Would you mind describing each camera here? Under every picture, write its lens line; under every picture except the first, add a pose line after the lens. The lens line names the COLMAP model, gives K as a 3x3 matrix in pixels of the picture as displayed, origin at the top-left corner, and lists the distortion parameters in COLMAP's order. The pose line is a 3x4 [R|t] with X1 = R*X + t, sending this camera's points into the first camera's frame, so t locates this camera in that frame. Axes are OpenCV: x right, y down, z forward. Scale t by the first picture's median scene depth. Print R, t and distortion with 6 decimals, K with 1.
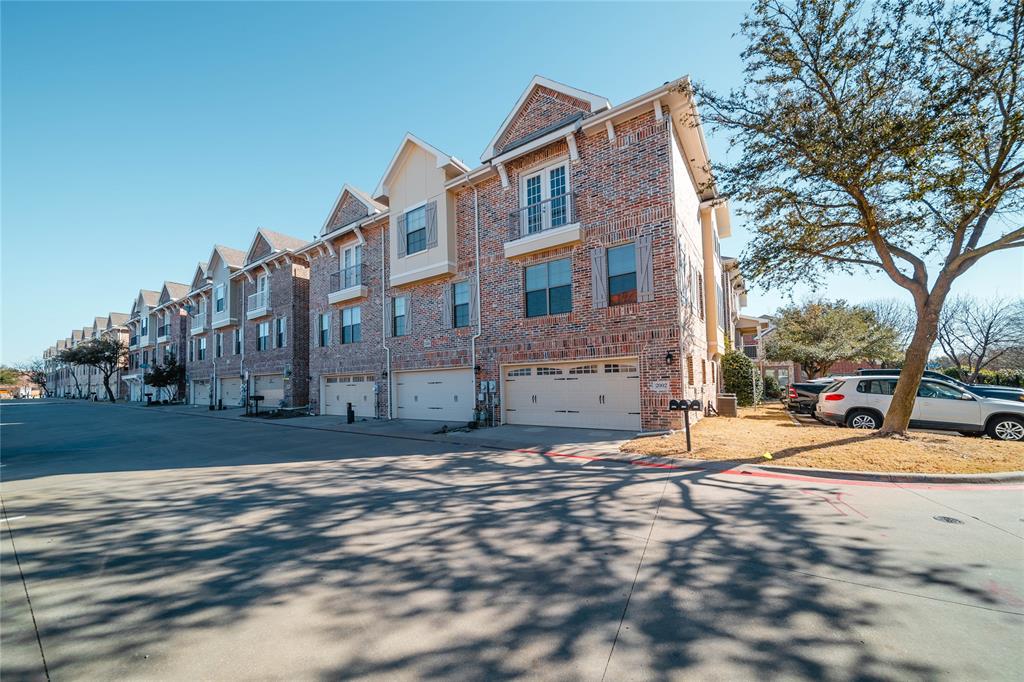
lens RADIAL K [[374.9, 0, 509.4], [0, 374.9, 365.2], [0, 0, 1]] dist [-0.000252, -0.000004]
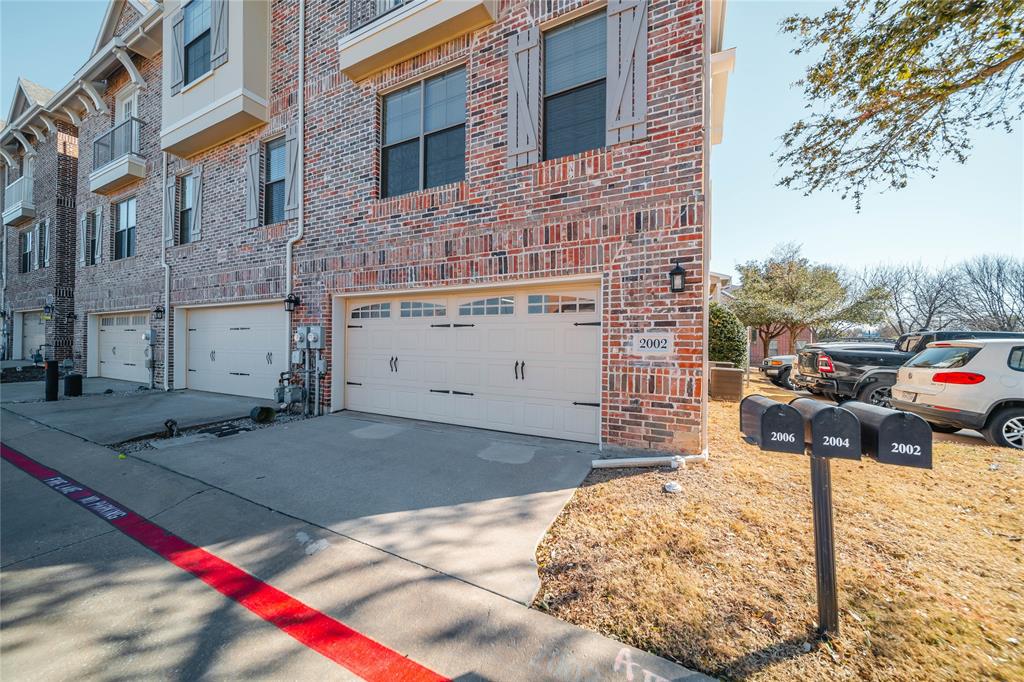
lens RADIAL K [[363.3, 0, 512.0], [0, 363.3, 341.0], [0, 0, 1]] dist [0.000401, 0.000029]
pose [[0.988887, 0.033690, 0.144804, 0.152804], [-0.040172, 0.998306, 0.042078, 0.032190], [-0.143142, -0.047427, 0.988565, 0.497045]]
